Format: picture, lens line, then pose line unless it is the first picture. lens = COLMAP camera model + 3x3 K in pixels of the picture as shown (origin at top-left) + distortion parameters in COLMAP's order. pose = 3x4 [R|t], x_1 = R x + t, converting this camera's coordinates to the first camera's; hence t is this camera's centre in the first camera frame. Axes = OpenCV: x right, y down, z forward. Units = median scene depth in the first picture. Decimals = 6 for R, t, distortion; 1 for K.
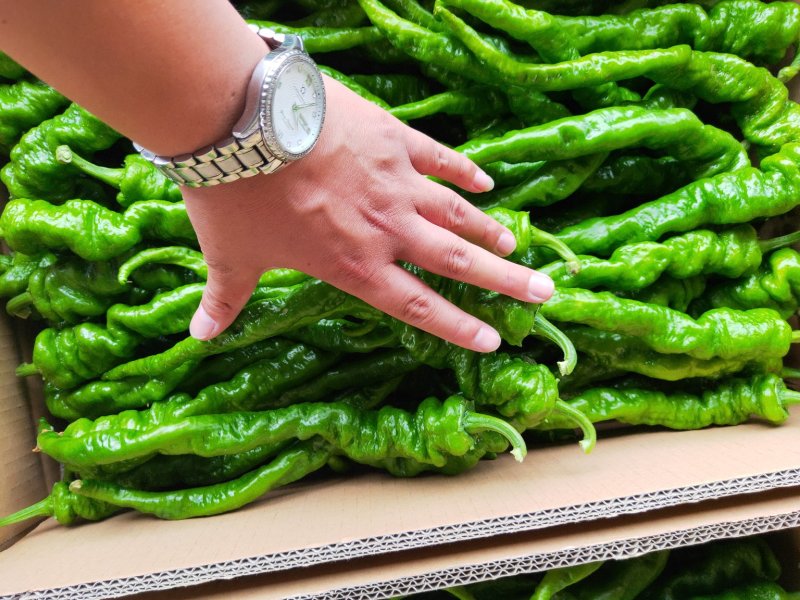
lens RADIAL K [[607.8, 0, 400.0], [0, 607.8, 300.0], [0, 0, 1]] dist [-0.003880, -0.001836]
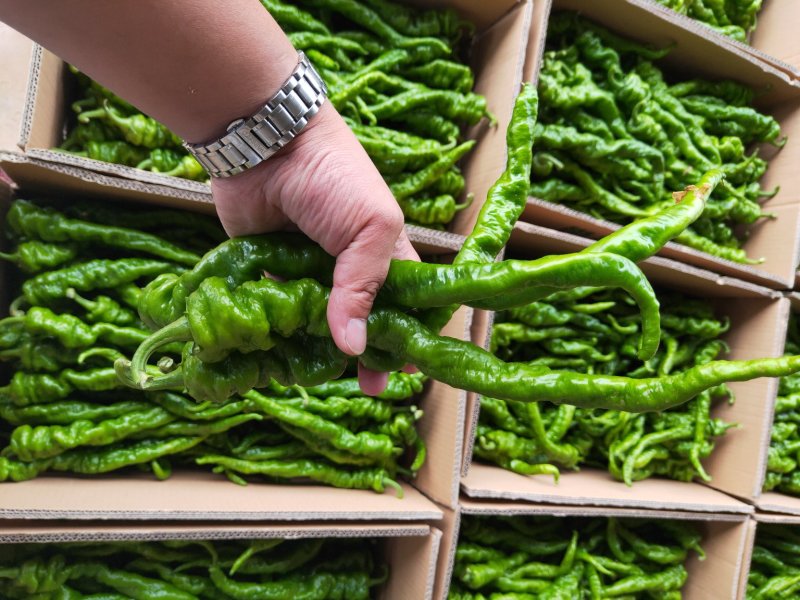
lens RADIAL K [[580.7, 0, 400.0], [0, 580.7, 300.0], [0, 0, 1]] dist [0.007194, 0.004151]
pose [[0.911023, 0.274444, 0.307761, -0.140871], [-0.253121, 0.961384, -0.108029, -0.260175], [-0.325525, 0.020516, 0.945311, -1.038657]]
